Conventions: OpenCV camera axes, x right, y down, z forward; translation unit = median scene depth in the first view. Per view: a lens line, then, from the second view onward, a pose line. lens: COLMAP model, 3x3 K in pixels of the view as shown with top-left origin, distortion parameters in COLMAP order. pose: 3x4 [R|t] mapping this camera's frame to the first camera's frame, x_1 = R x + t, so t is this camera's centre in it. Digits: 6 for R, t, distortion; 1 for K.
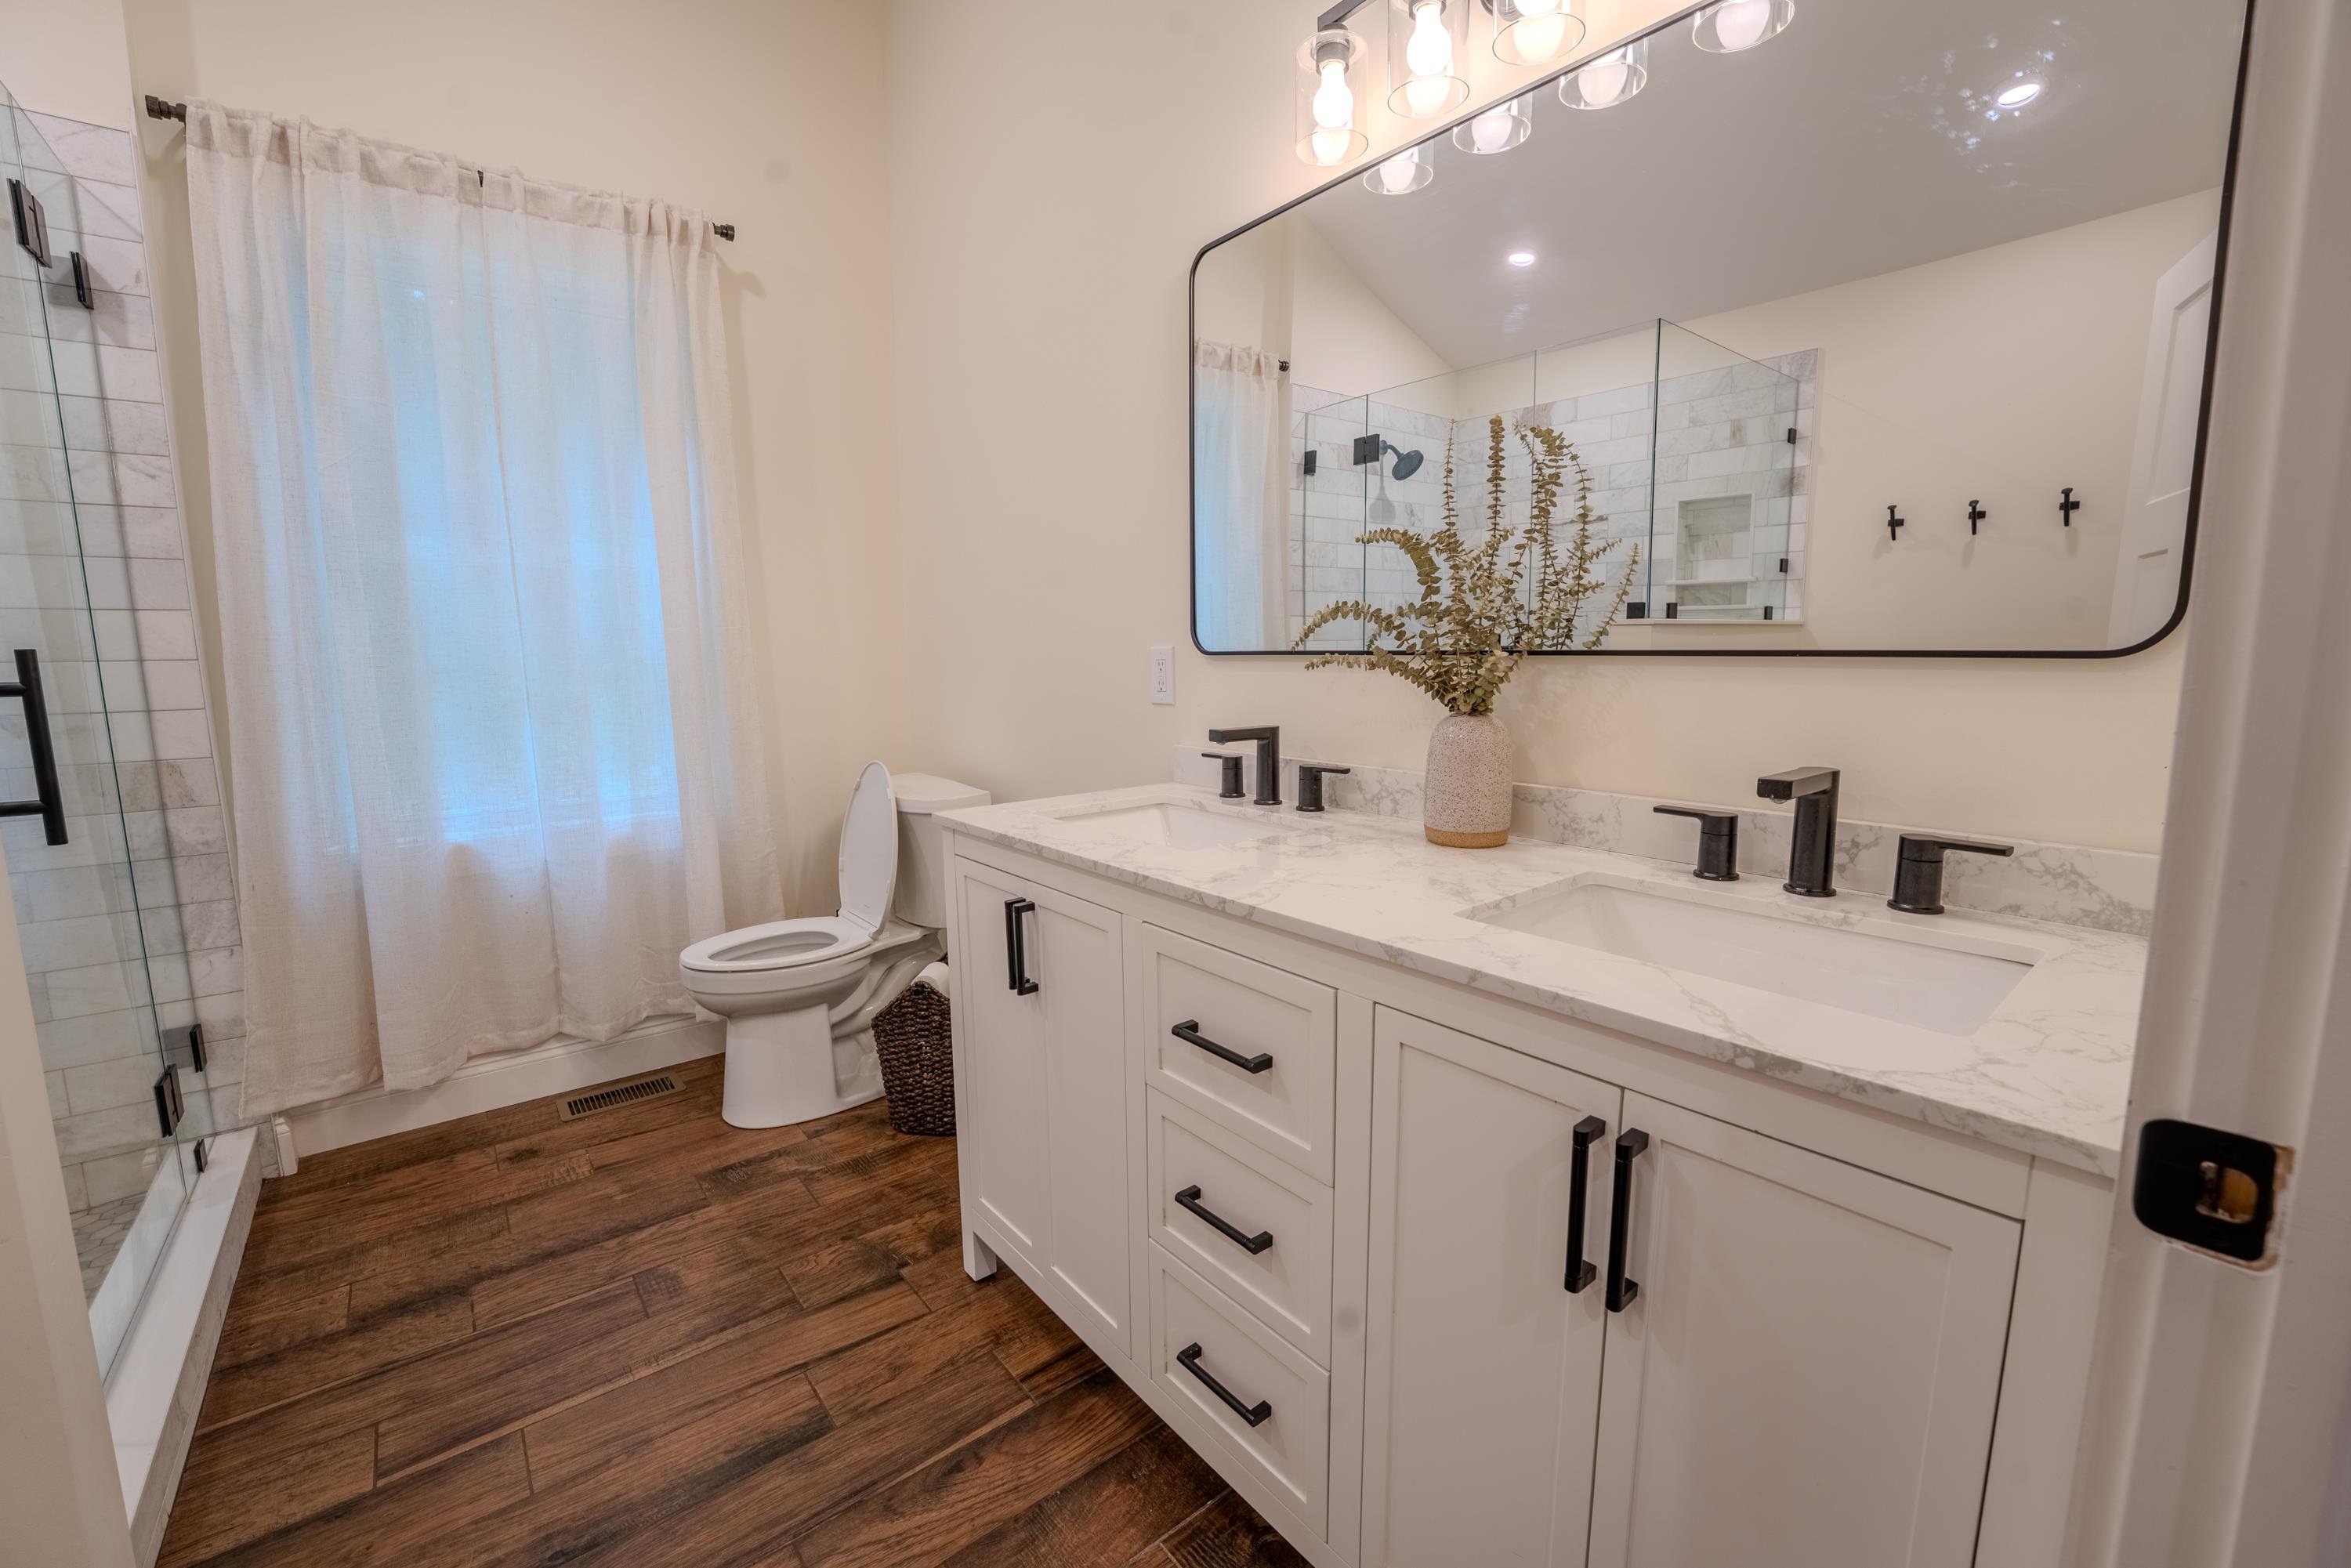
lens RADIAL K [[954.0, 0, 1174.2], [0, 954.0, 785.1], [0, 0, 1]] dist [-0.030251, 0.003888]
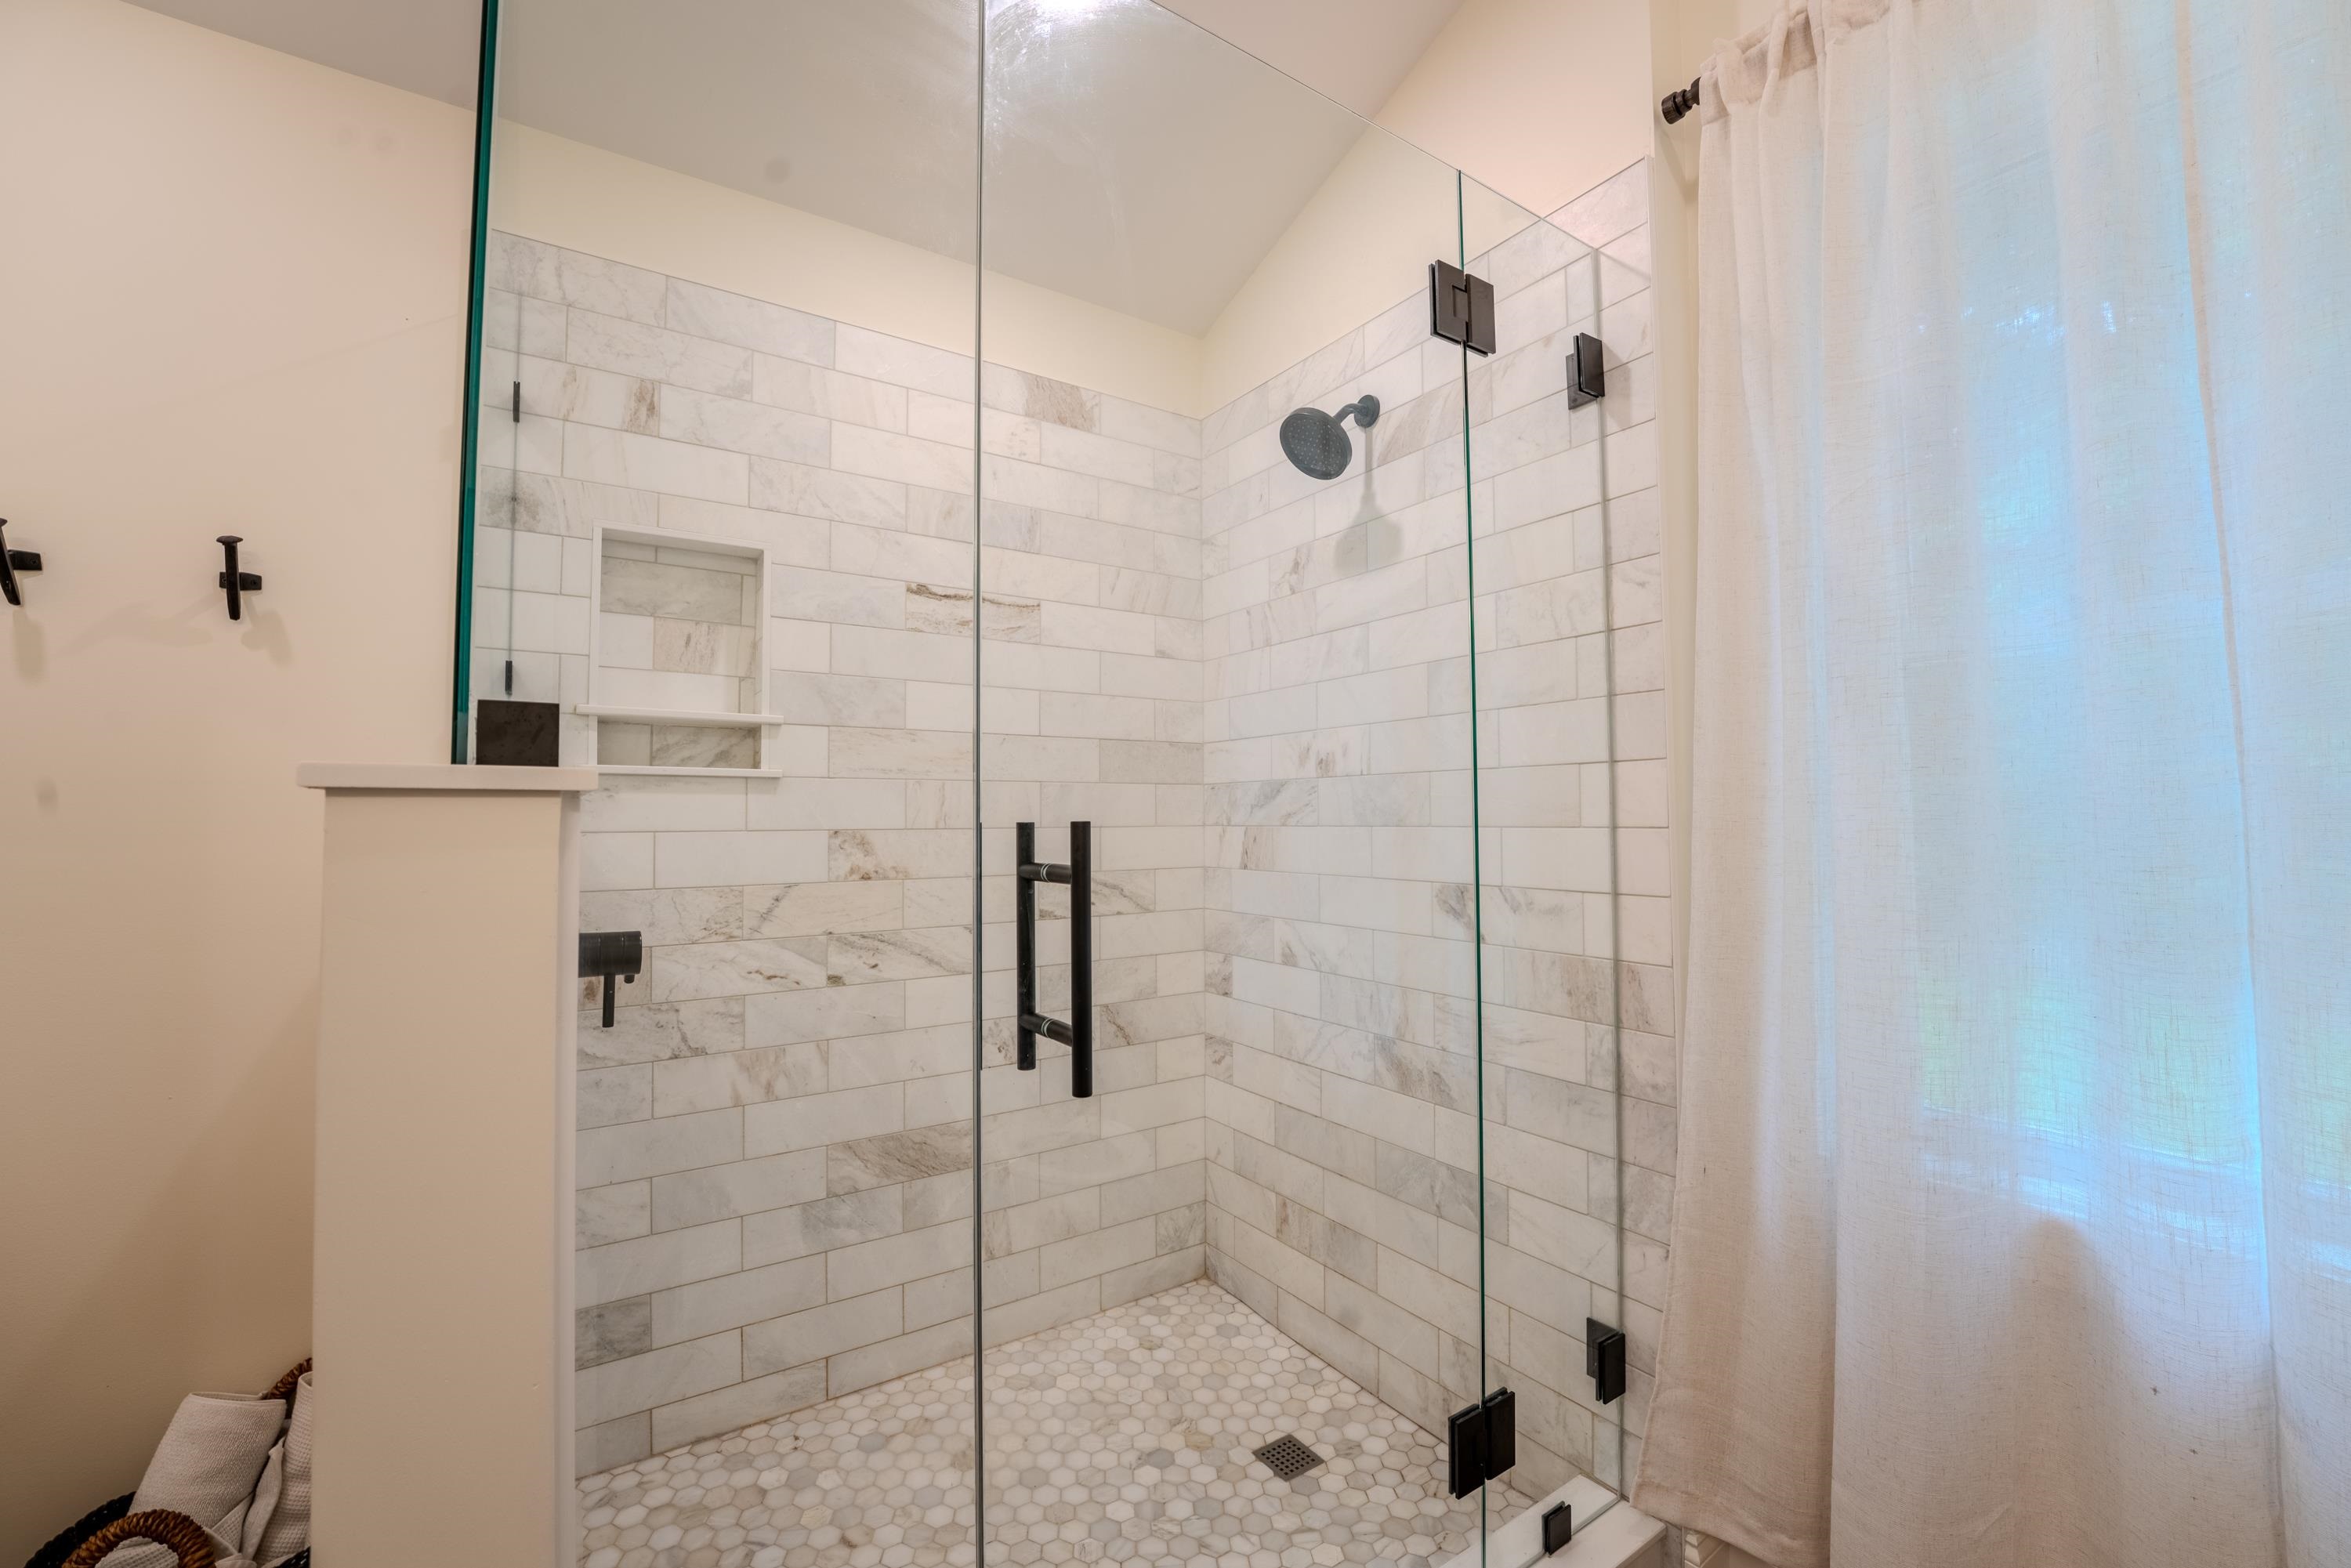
lens RADIAL K [[954.0, 0, 1174.2], [0, 954.0, 785.1], [0, 0, 1]] dist [-0.030251, 0.003888]
pose [[-0.079251, -0.028287, -0.996453, -0.300970], [-0.135500, 0.990625, -0.017345, -0.103033], [0.987603, 0.133645, -0.082341, 0.676724]]
